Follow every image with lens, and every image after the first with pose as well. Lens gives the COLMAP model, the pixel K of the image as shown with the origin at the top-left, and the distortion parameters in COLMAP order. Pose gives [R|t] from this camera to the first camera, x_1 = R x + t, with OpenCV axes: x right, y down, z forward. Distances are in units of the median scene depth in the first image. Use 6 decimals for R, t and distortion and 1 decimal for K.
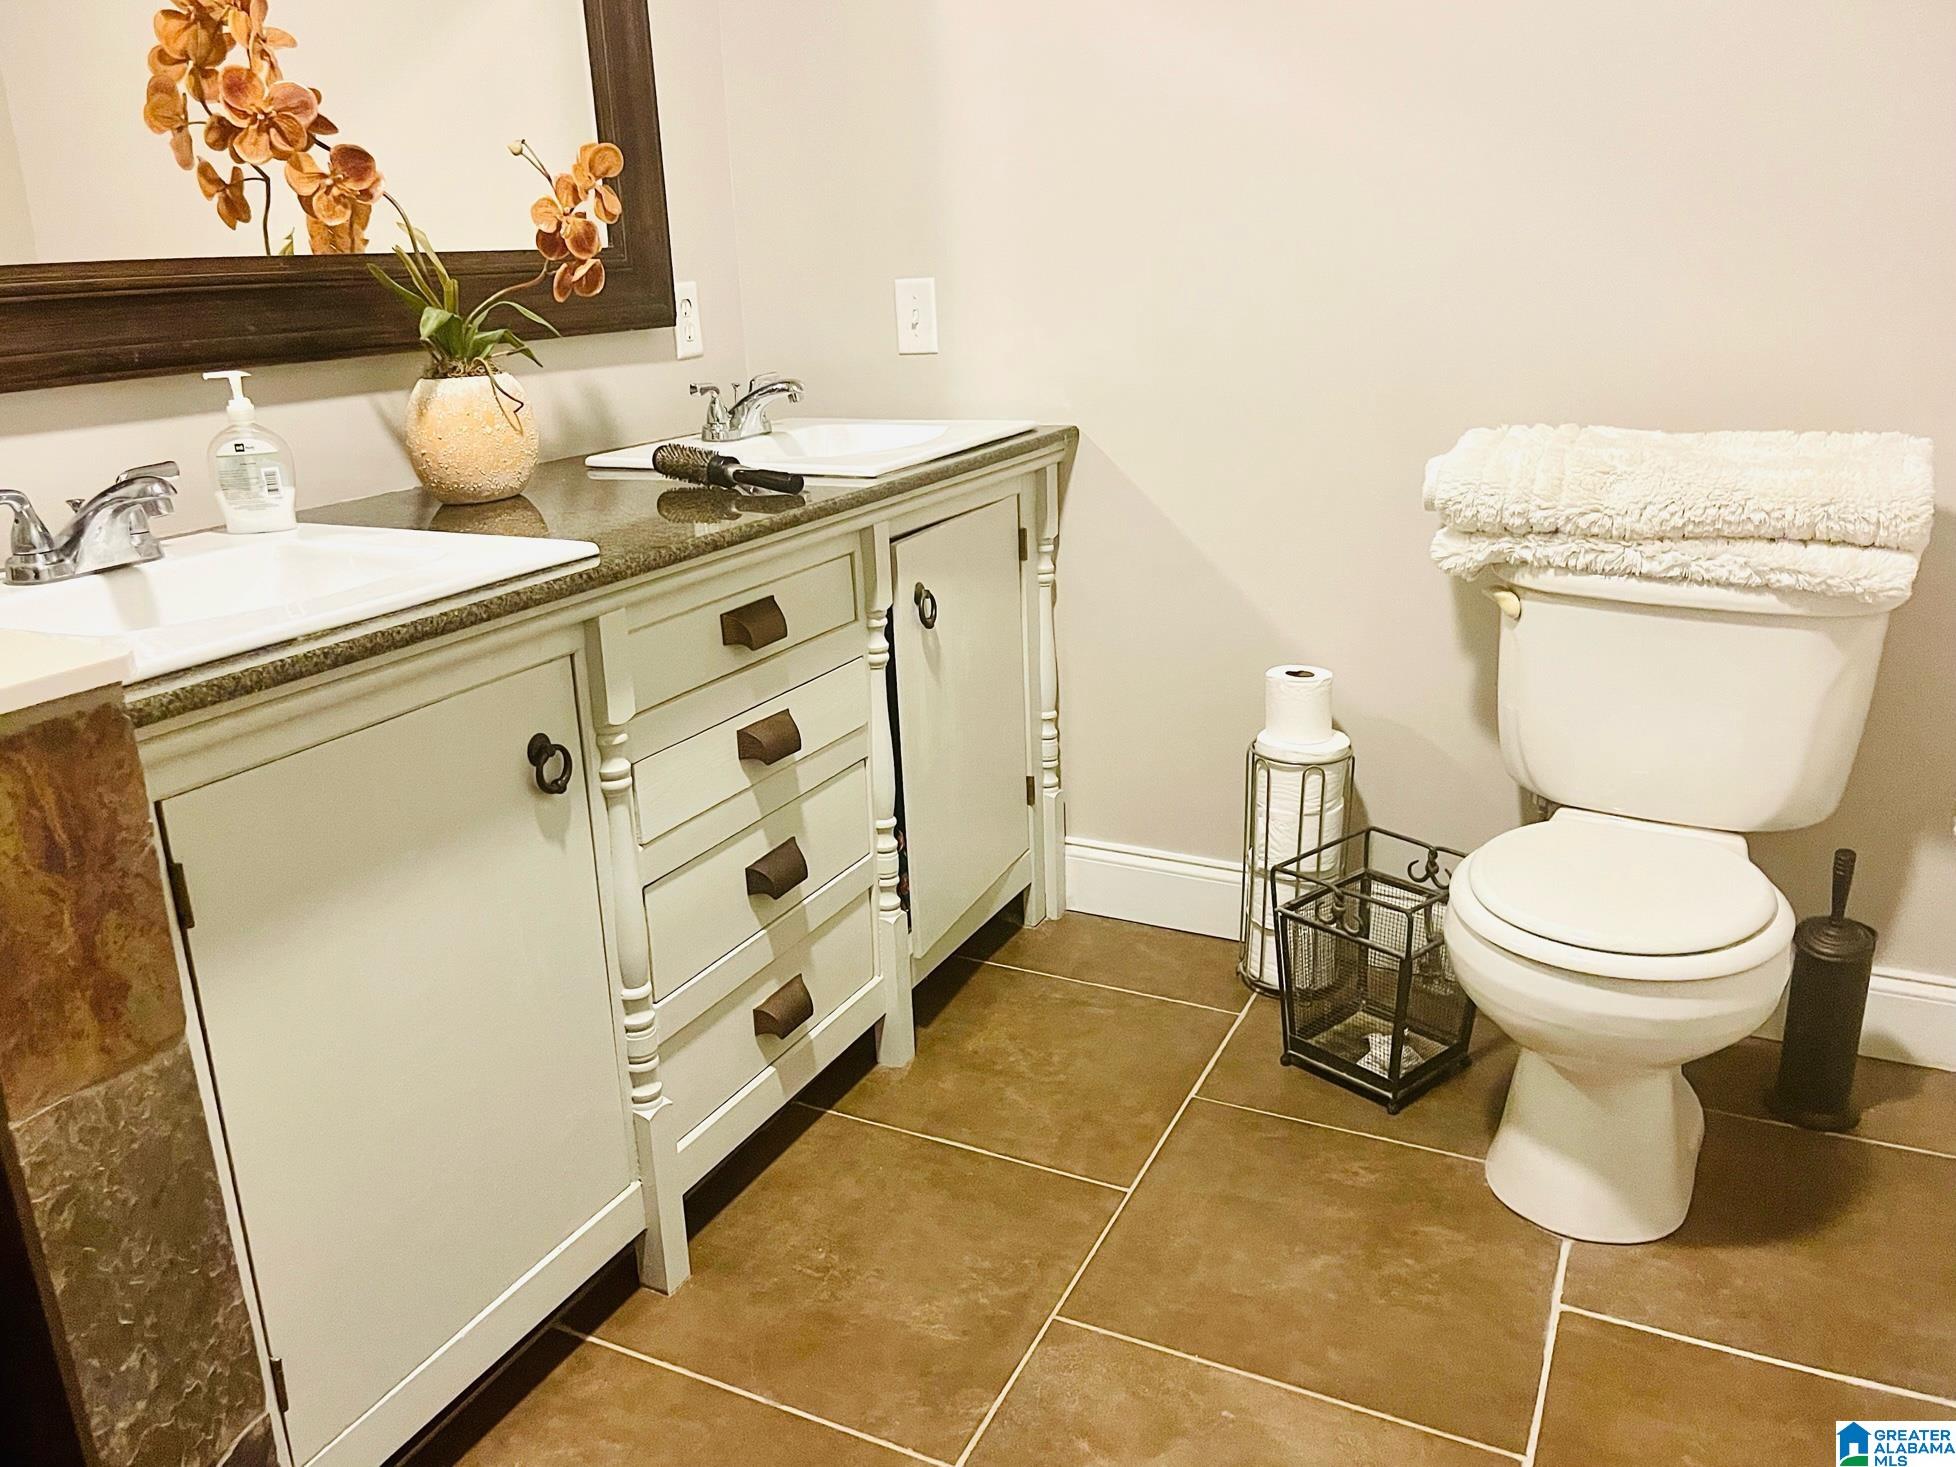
lens RADIAL K [[1524.2, 0, 980.9], [0, 1524.2, 726.7], [0, 0, 1]] dist [0.065622, -0.082892]
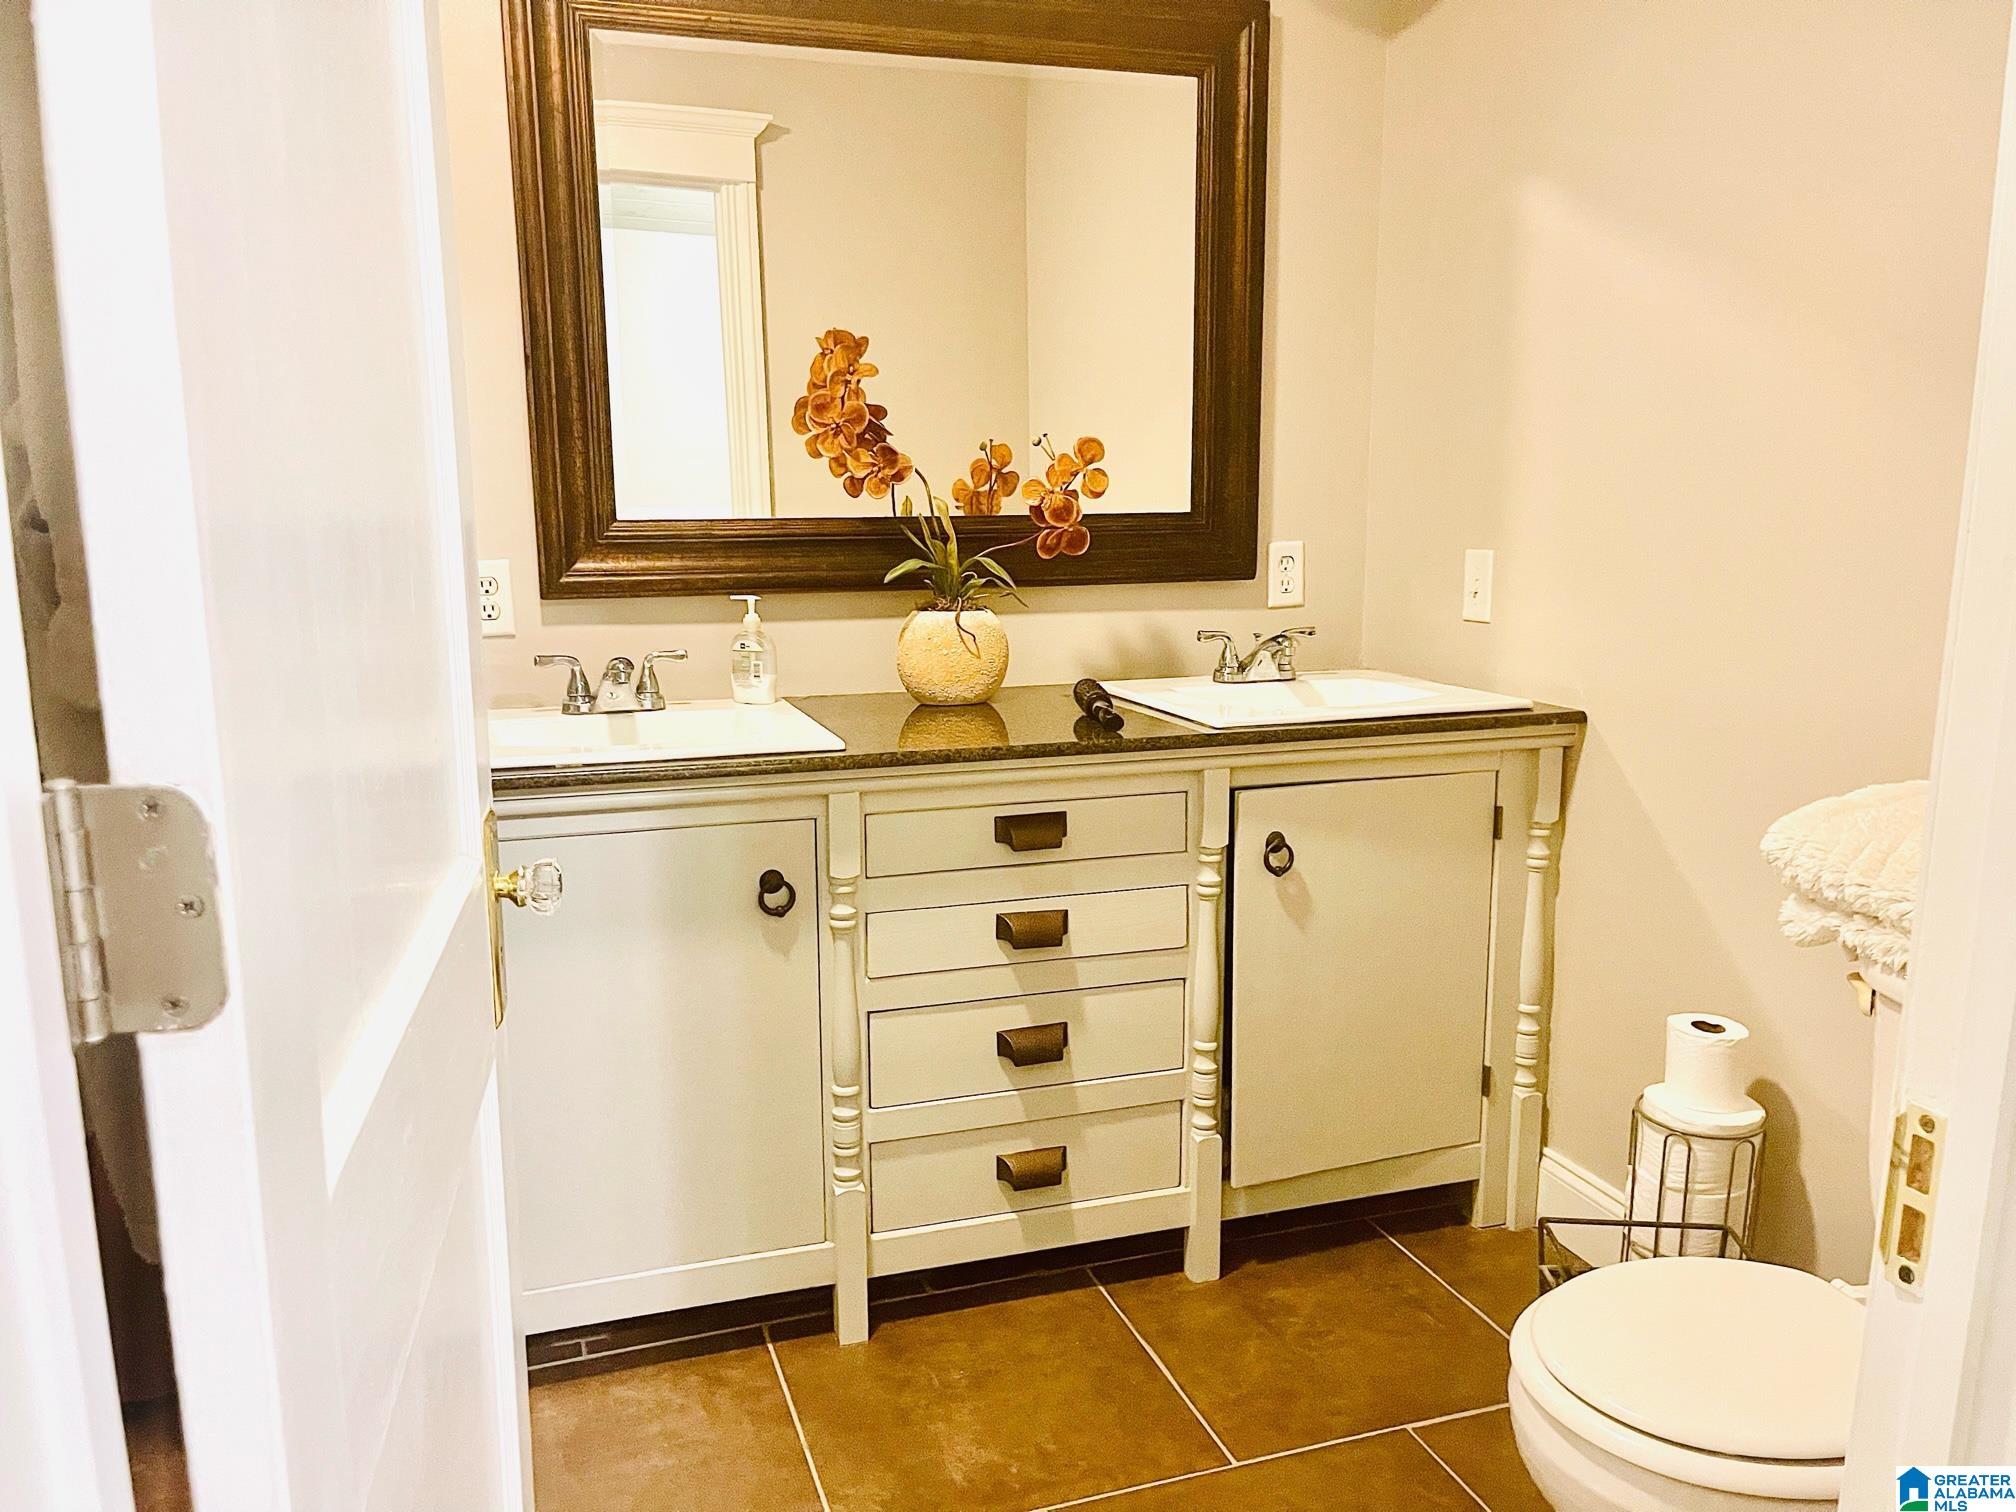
lens RADIAL K [[1571.0, 0, 1020.9], [0, 1571.0, 768.0], [0, 0, 1]] dist [0.065622, -0.082892]
pose [[0.702160, 0.158329, -0.694192, 0.652667], [-0.230642, 0.972972, -0.011377, -0.093815], [0.673629, 0.168098, 0.719700, 0.093239]]
